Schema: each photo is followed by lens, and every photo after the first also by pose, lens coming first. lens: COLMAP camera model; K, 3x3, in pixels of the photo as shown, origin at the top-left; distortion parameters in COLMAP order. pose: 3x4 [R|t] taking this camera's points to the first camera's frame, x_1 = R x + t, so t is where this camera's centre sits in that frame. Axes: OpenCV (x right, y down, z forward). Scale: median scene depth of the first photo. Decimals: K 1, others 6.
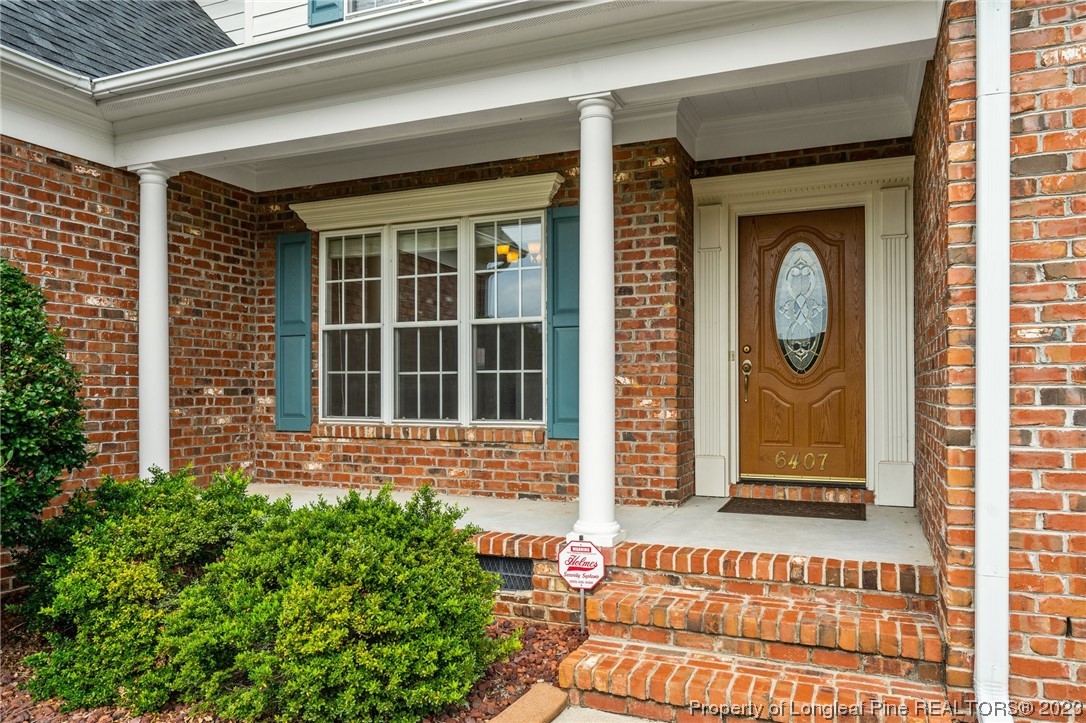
lens RADIAL K [[777.1, 0, 543.1], [0, 777.1, 365.8], [0, 0, 1]] dist [-0.005315, 0.001168]
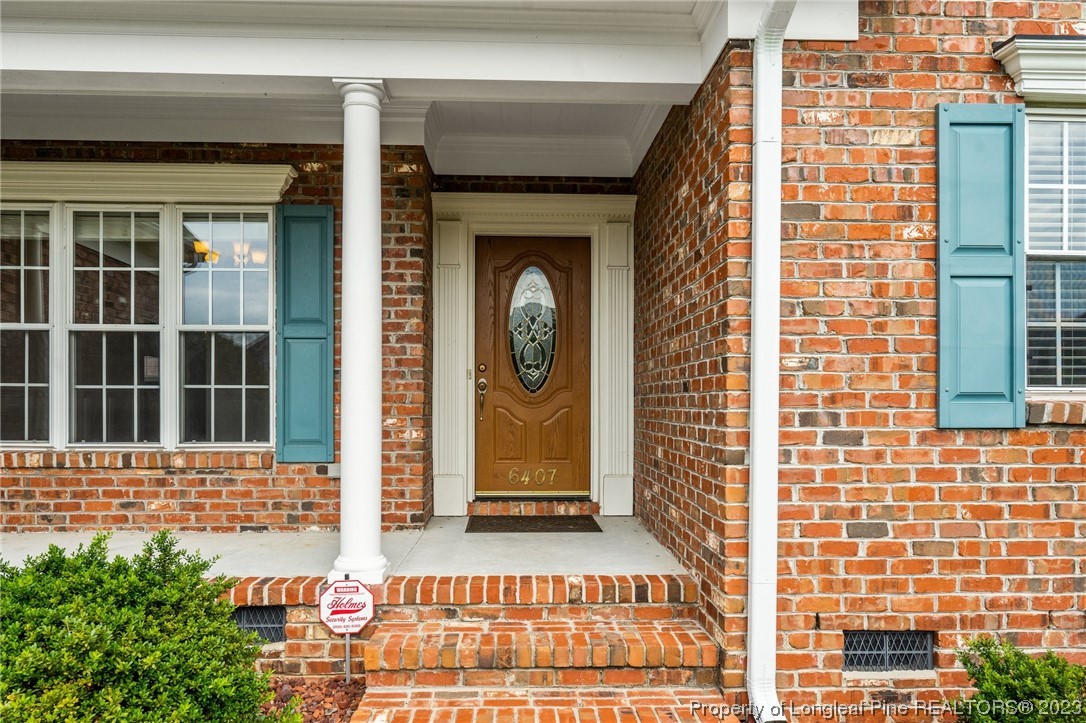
lens RADIAL K [[740.8, 0, 550.0], [0, 740.8, 394.3], [0, 0, 1]] dist [-0.006194, 0.001546]
pose [[0.904543, 0.009931, 0.426266, -0.102046], [-0.017681, 0.999742, 0.014226, -0.003614], [-0.426015, -0.020405, 0.904486, 0.135726]]
